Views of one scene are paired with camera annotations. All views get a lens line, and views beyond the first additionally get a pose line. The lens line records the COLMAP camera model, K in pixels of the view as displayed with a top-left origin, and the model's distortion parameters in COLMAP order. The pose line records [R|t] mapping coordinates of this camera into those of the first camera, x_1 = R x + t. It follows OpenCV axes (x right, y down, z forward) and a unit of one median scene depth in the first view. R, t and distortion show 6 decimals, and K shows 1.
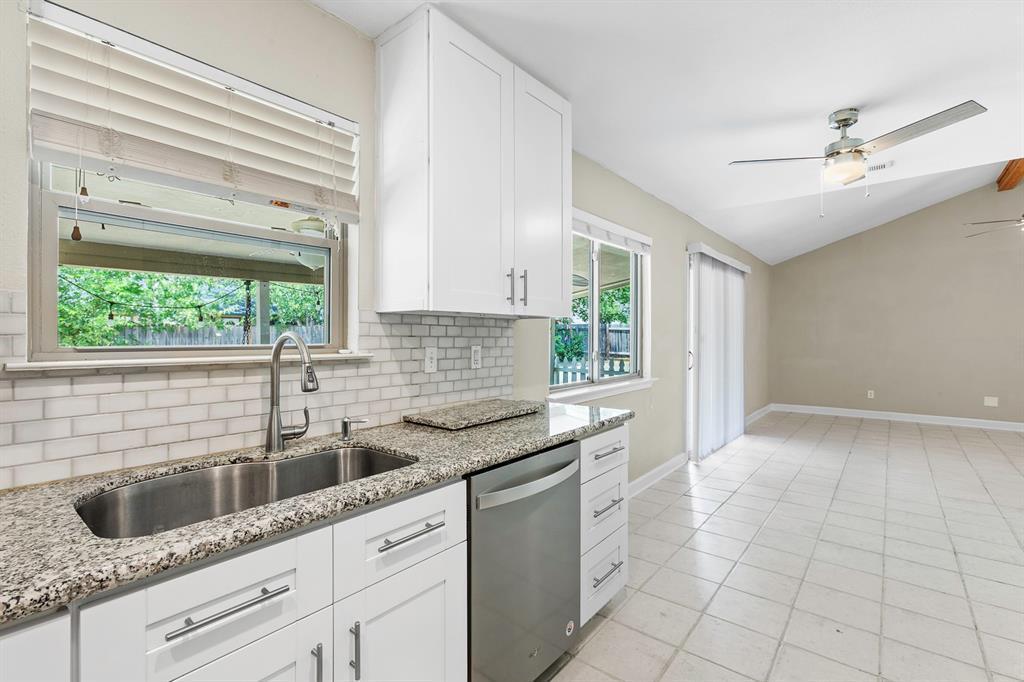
lens RADIAL K [[465.3, 0, 510.1], [0, 465.3, 344.7], [0, 0, 1]] dist [0.005514, 0.000659]
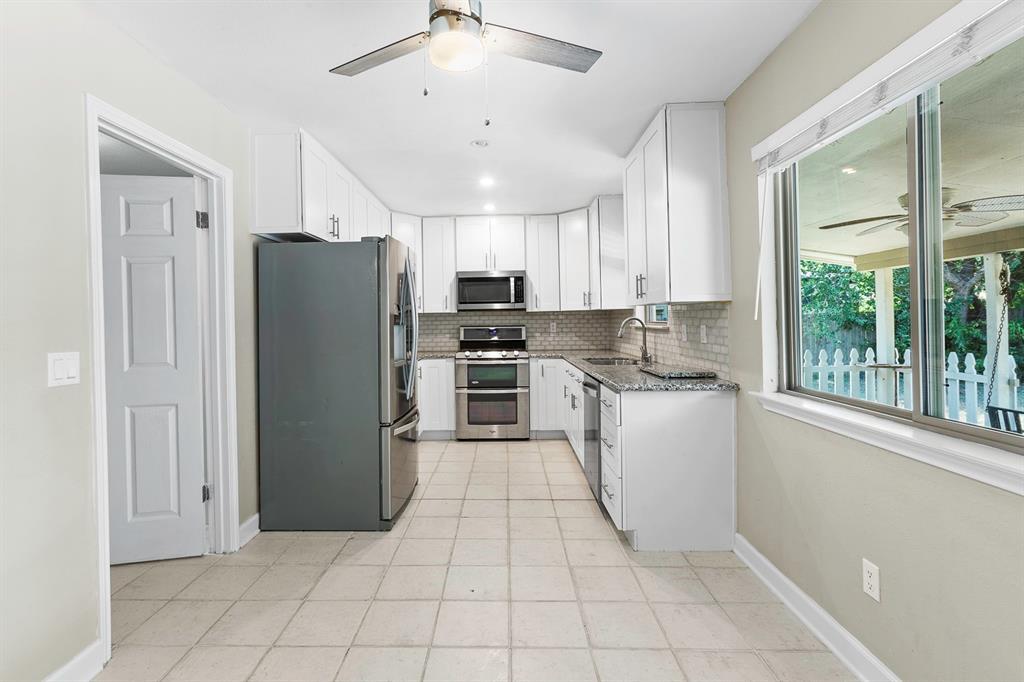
lens RADIAL K [[465.3, 0, 498.1], [0, 465.3, 314.3], [0, 0, 1]] dist [0.005514, 0.000659]
pose [[-0.789573, 0.014545, -0.613484, 1.124854], [0.015152, 0.999876, 0.004205, -0.040265], [0.613469, -0.005975, -0.789696, 1.629468]]
